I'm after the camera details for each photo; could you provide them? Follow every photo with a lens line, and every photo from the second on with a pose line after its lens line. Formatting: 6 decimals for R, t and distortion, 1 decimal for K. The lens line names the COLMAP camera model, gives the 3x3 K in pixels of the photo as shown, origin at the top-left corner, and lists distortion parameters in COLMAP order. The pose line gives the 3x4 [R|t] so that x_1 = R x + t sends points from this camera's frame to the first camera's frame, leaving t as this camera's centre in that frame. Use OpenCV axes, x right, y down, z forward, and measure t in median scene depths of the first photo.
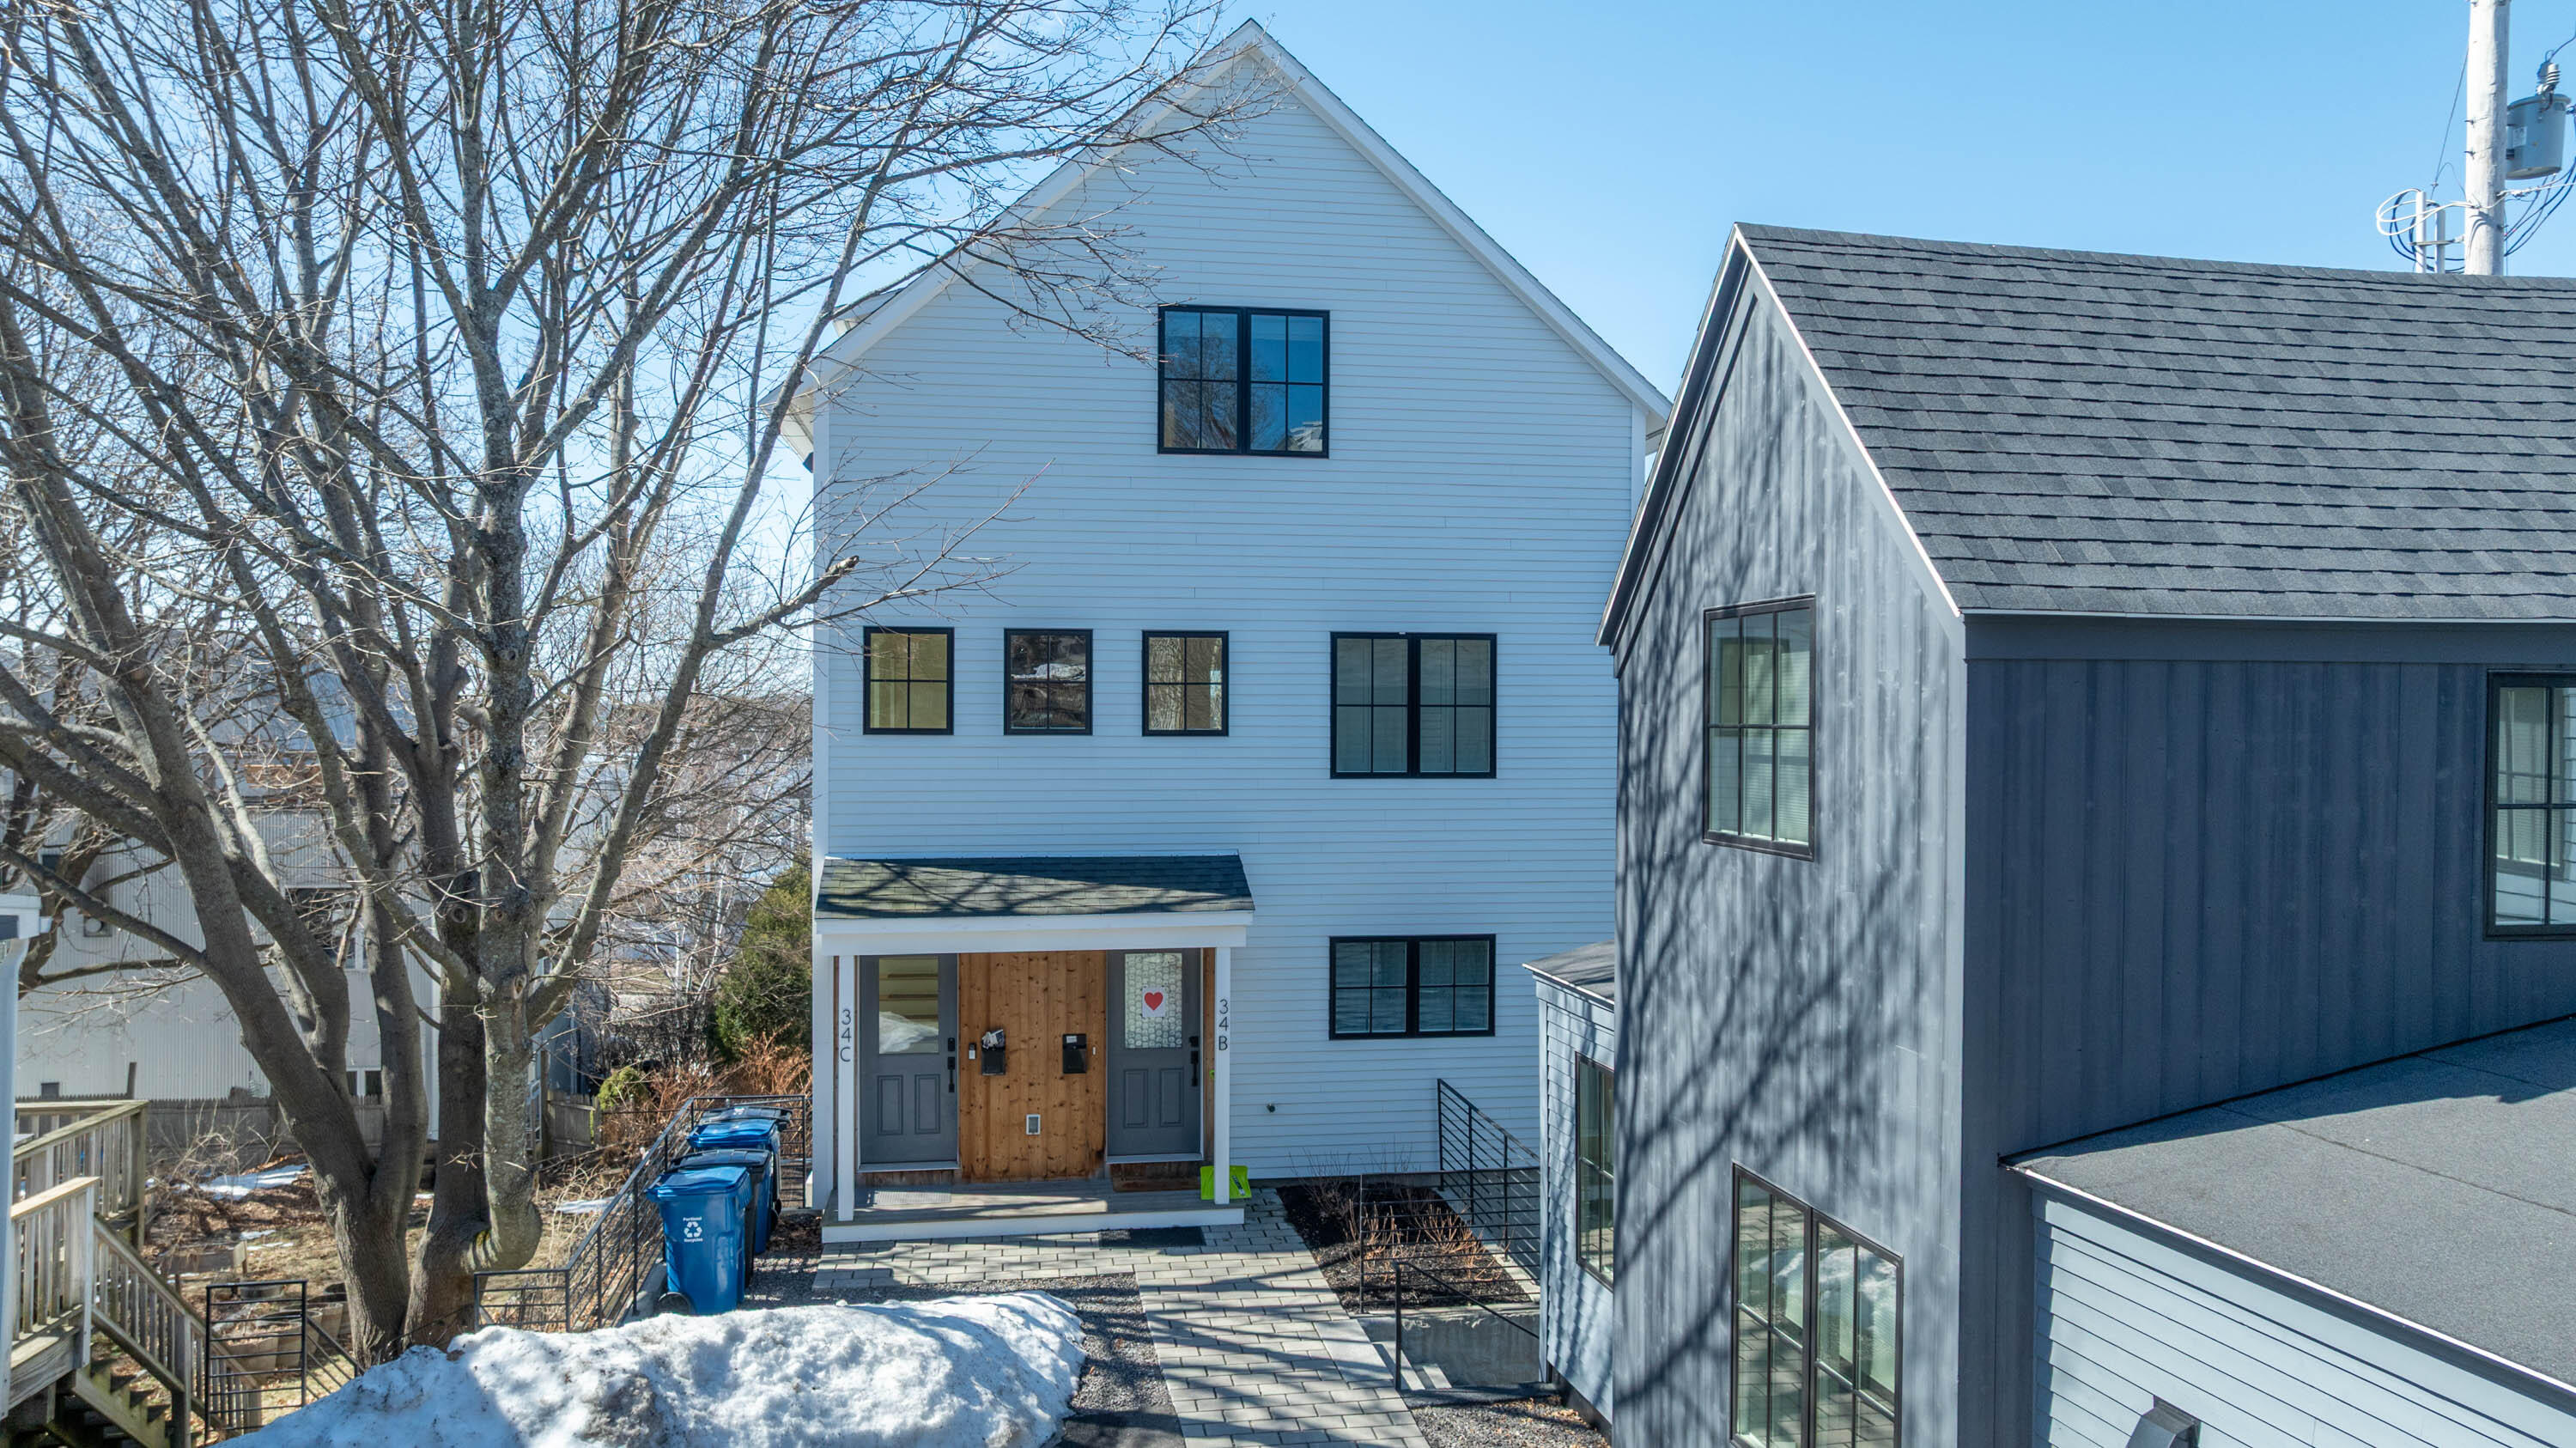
lens RADIAL K [[1814.7, 0, 1293.8], [0, 1814.7, 722.1], [0, 0, 1]] dist [-0.027146, 0.021046]
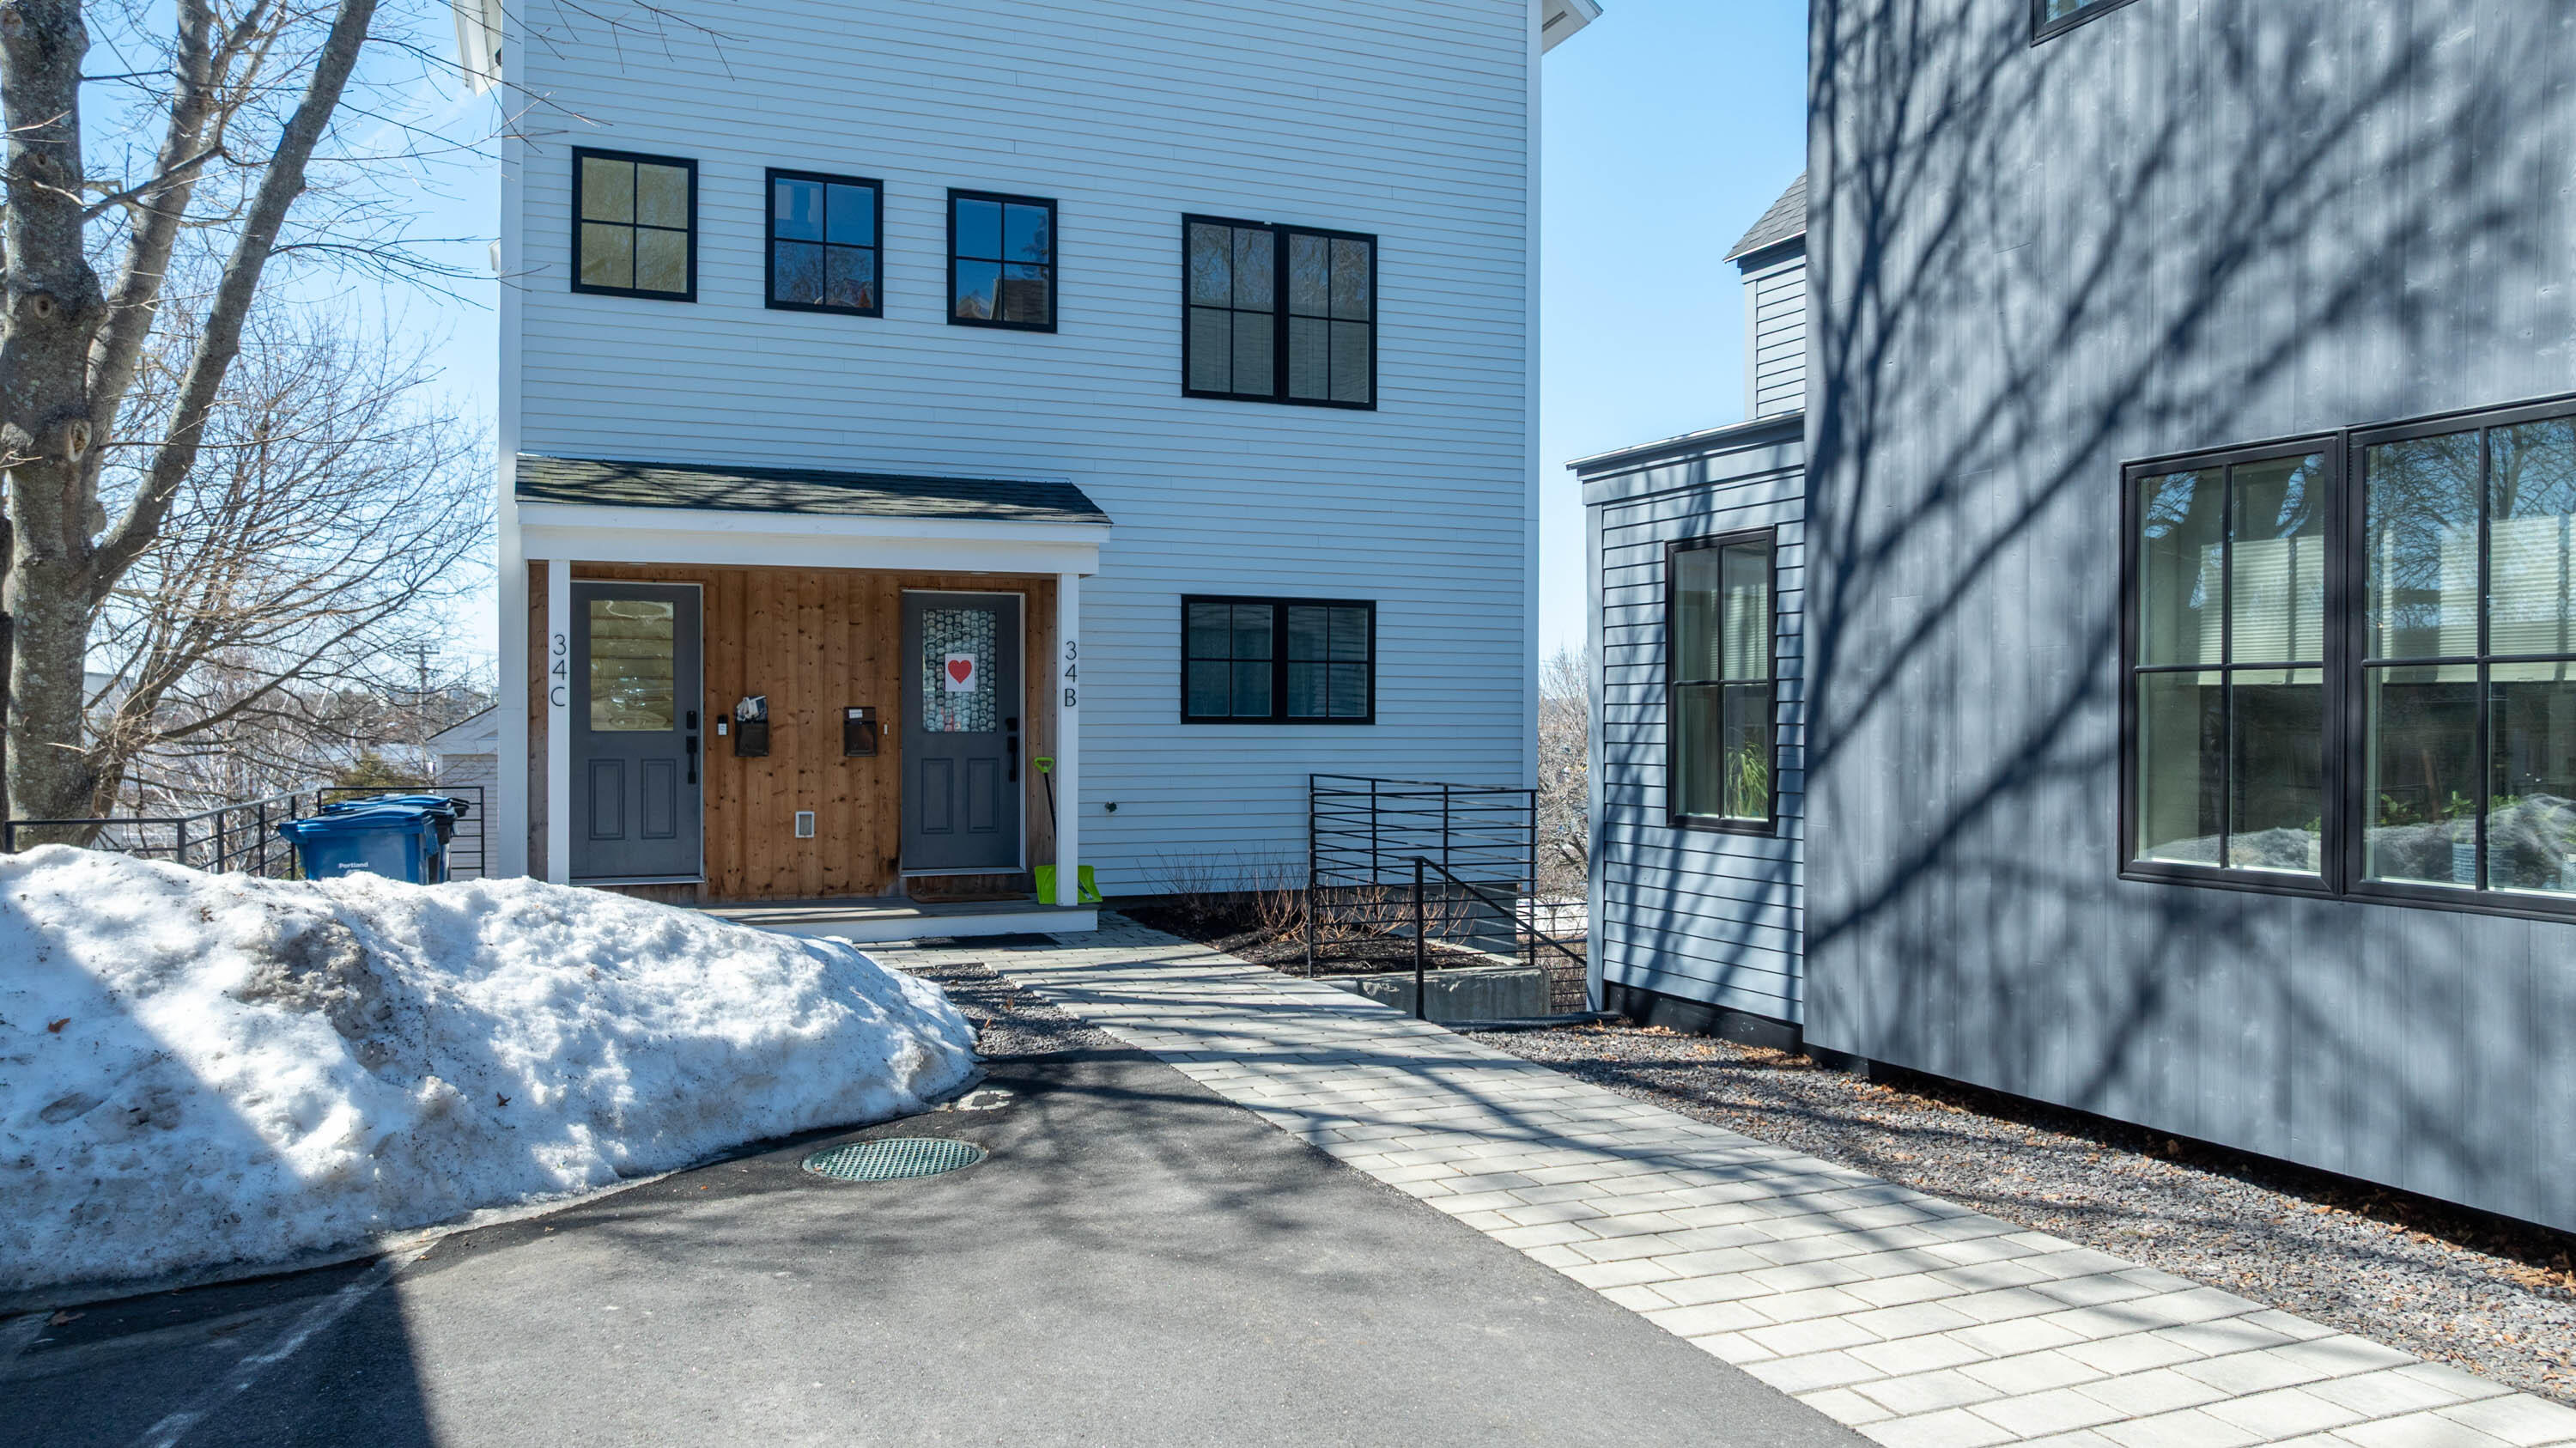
lens RADIAL K [[1814.7, 0, 1293.0], [0, 1814.7, 727.2], [0, 0, 1]] dist [-0.027146, 0.021046]
pose [[0.974564, -0.000714, 0.224110, -0.175842], [0.000443, 0.999999, 0.001260, 0.277146], [-0.224111, -0.001129, 0.974563, 0.329117]]
